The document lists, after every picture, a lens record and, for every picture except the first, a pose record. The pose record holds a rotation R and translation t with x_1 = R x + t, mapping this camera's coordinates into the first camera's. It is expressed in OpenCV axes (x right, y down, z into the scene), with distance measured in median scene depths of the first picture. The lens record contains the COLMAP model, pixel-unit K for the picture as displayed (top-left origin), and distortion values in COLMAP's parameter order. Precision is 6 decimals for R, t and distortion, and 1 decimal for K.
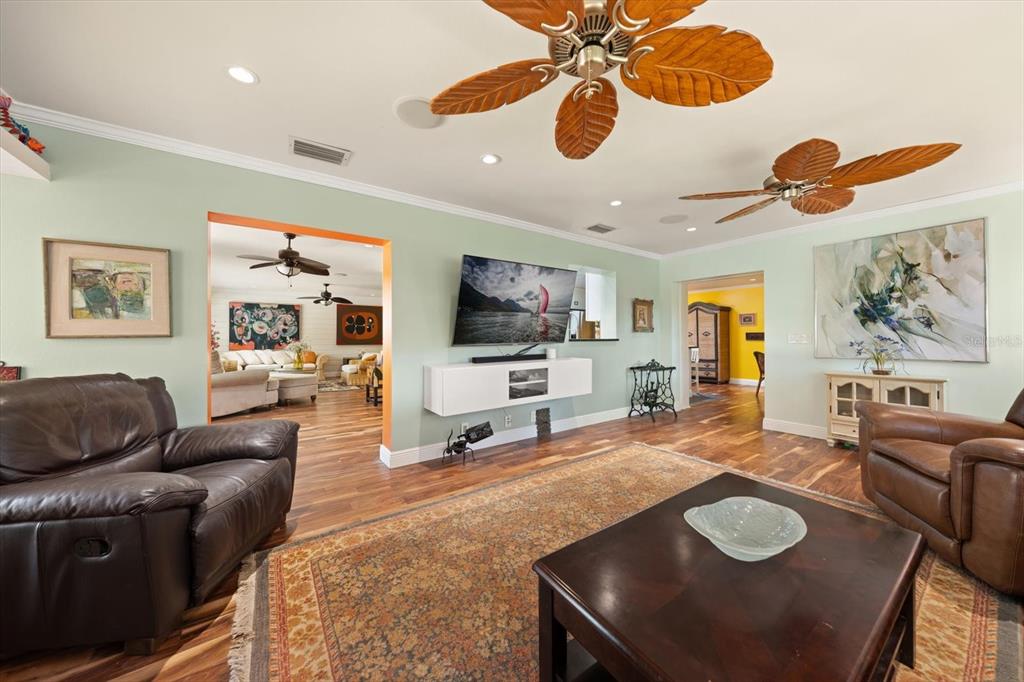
lens RADIAL K [[350.2, 0, 513.1], [0, 350.2, 336.2], [0, 0, 1]] dist [0.001912, 0.000039]
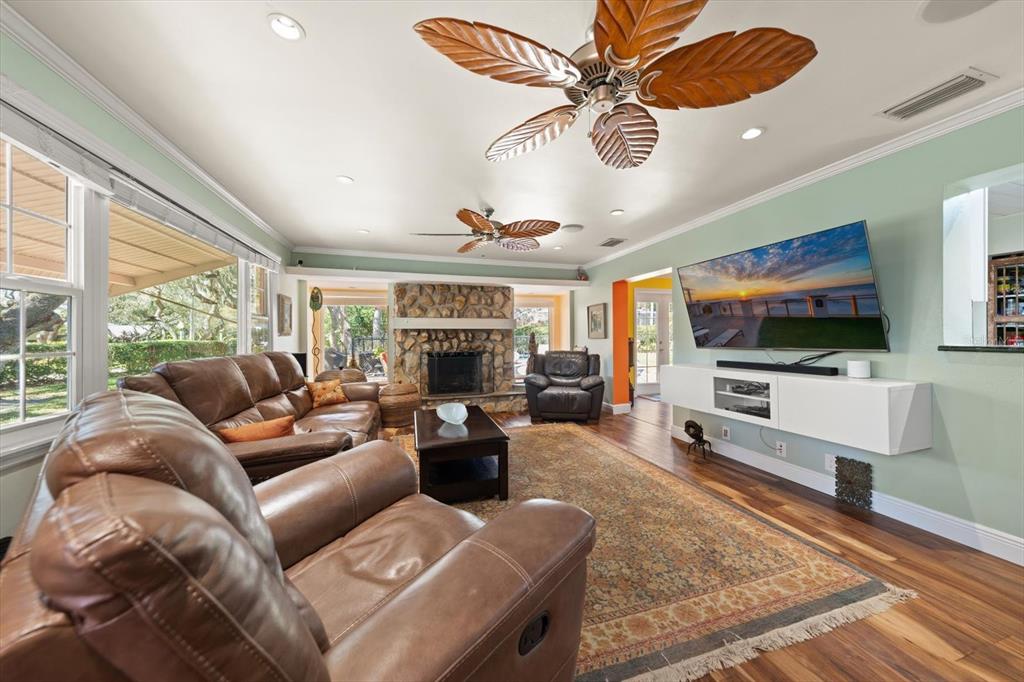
lens RADIAL K [[350.2, 0, 513.7], [0, 350.2, 337.2], [0, 0, 1]] dist [0.001912, 0.000039]
pose [[-0.317019, 0.005323, -0.948404, 1.297577], [0.008902, 0.999957, 0.002637, -0.016487], [0.948377, -0.007607, -0.317053, 0.980931]]
